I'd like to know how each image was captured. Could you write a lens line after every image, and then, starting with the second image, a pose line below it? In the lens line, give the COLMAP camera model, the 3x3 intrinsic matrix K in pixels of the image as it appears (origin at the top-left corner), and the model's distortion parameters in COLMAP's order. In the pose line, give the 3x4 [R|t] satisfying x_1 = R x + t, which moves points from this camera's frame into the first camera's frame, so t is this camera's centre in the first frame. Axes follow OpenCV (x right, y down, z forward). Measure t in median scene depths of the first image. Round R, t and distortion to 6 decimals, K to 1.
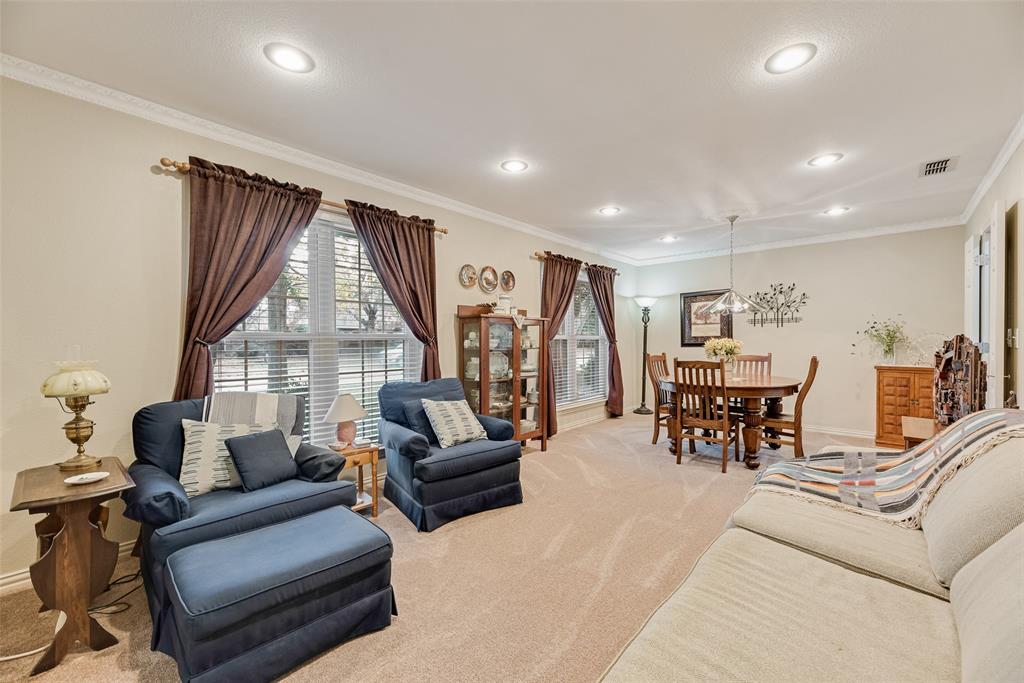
lens RADIAL K [[412.4, 0, 511.8], [0, 412.4, 344.7], [0, 0, 1]] dist [0.001655, -0.000704]
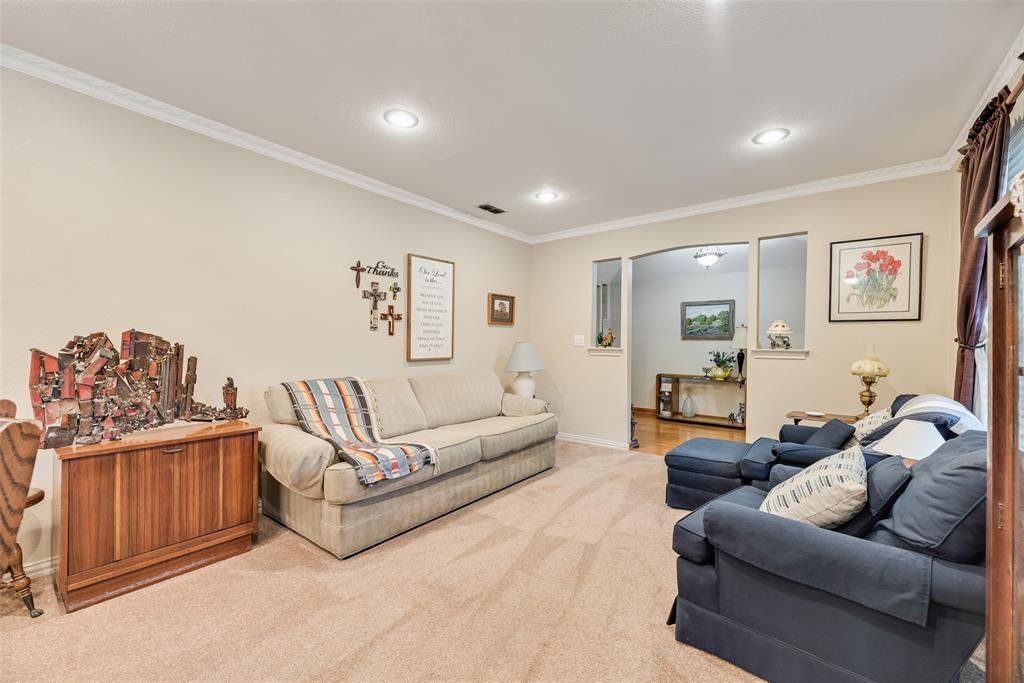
lens RADIAL K [[412.4, 0, 513.5], [0, 412.4, 342.5], [0, 0, 1]] dist [0.001655, -0.000704]
pose [[-0.996295, -0.002260, -0.085972, 0.268681], [-0.002452, 0.999995, 0.002126, -0.004307], [0.085967, 0.002328, -0.996295, 1.428660]]
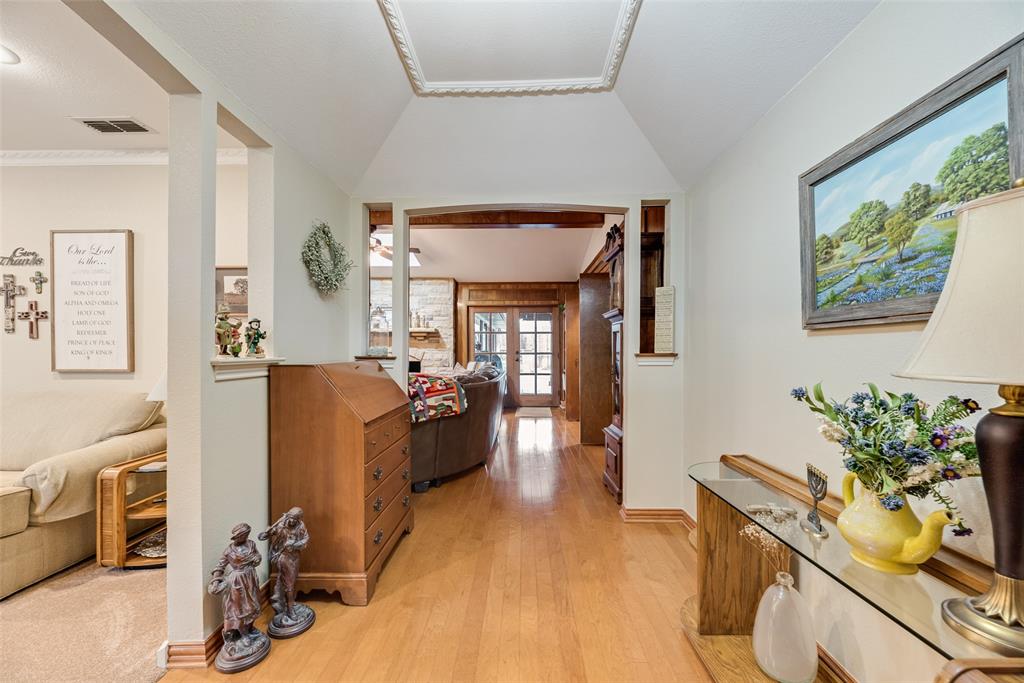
lens RADIAL K [[412.4, 0, 513.1], [0, 412.4, 346.5], [0, 0, 1]] dist [0.001655, -0.000704]
pose [[-0.660704, 0.009179, 0.750590, -0.861043], [0.002522, 0.999947, -0.010008, 0.007290], [-0.750642, -0.004720, -0.660692, 0.072491]]
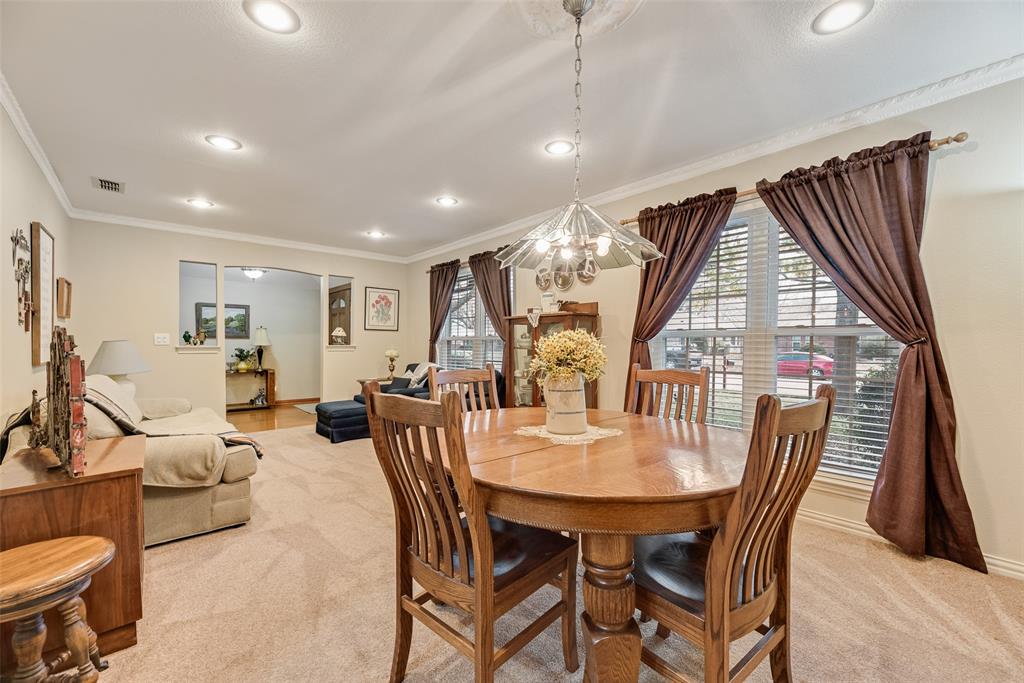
lens RADIAL K [[408.9, 0, 518.8], [0, 408.9, 343.9], [0, 0, 1]] dist [0.003332, 0.000244]
pose [[-0.086578, 0.003967, -0.996237, 1.241706], [-0.005904, 0.999972, 0.004494, -0.003520], [0.996228, 0.006271, -0.086552, 1.327448]]
